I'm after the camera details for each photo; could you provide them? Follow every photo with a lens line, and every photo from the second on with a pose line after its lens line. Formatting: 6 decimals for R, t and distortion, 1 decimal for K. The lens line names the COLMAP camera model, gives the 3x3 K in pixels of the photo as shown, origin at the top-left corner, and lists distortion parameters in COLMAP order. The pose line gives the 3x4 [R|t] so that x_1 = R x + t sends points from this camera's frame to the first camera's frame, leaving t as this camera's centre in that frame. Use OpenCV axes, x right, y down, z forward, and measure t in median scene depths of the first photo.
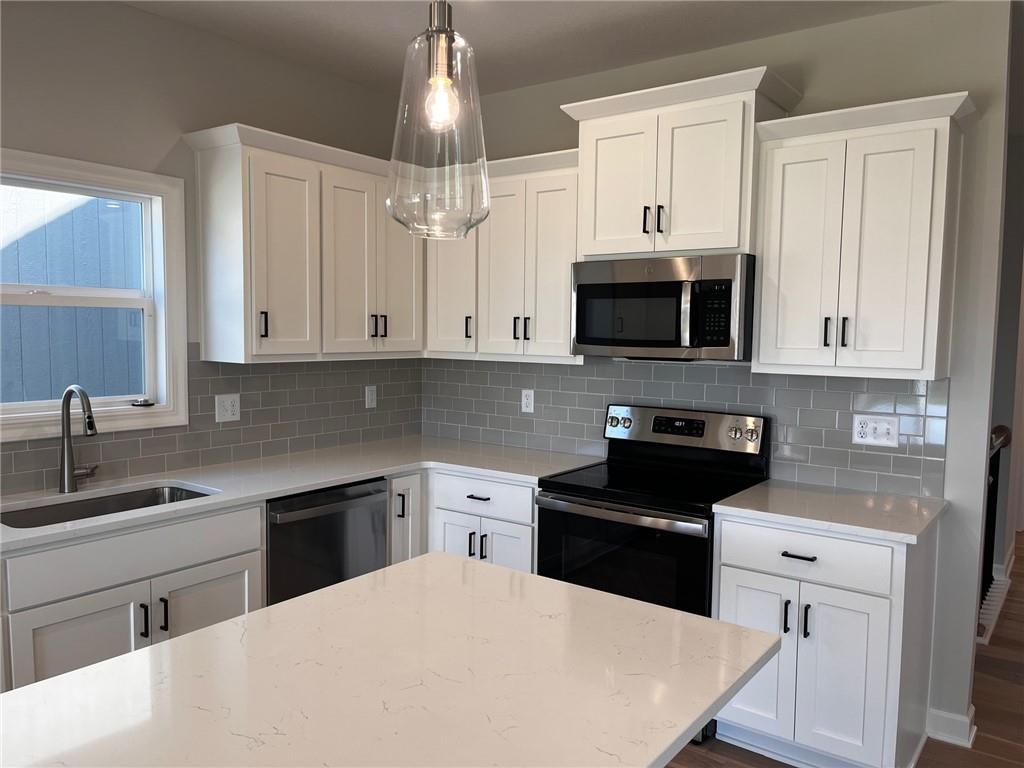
lens RADIAL K [[771.6, 0, 514.5], [0, 771.6, 387.1], [0, 0, 1]] dist [0.065252, -0.069134]
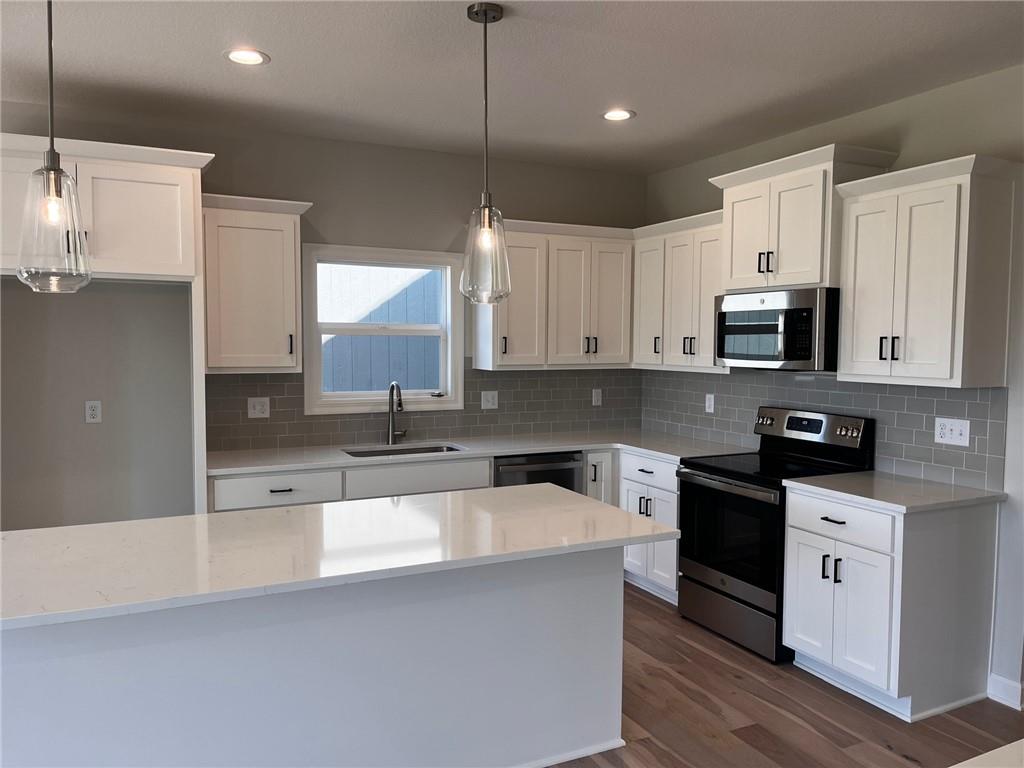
lens RADIAL K [[771.6, 0, 514.5], [0, 771.6, 387.1], [0, 0, 1]] dist [0.065252, -0.069134]
pose [[0.885221, 0.019119, -0.464777, 0.391119], [-0.027925, 0.999537, -0.012069, 0.019182], [0.464331, 0.023662, 0.885346, -0.323917]]
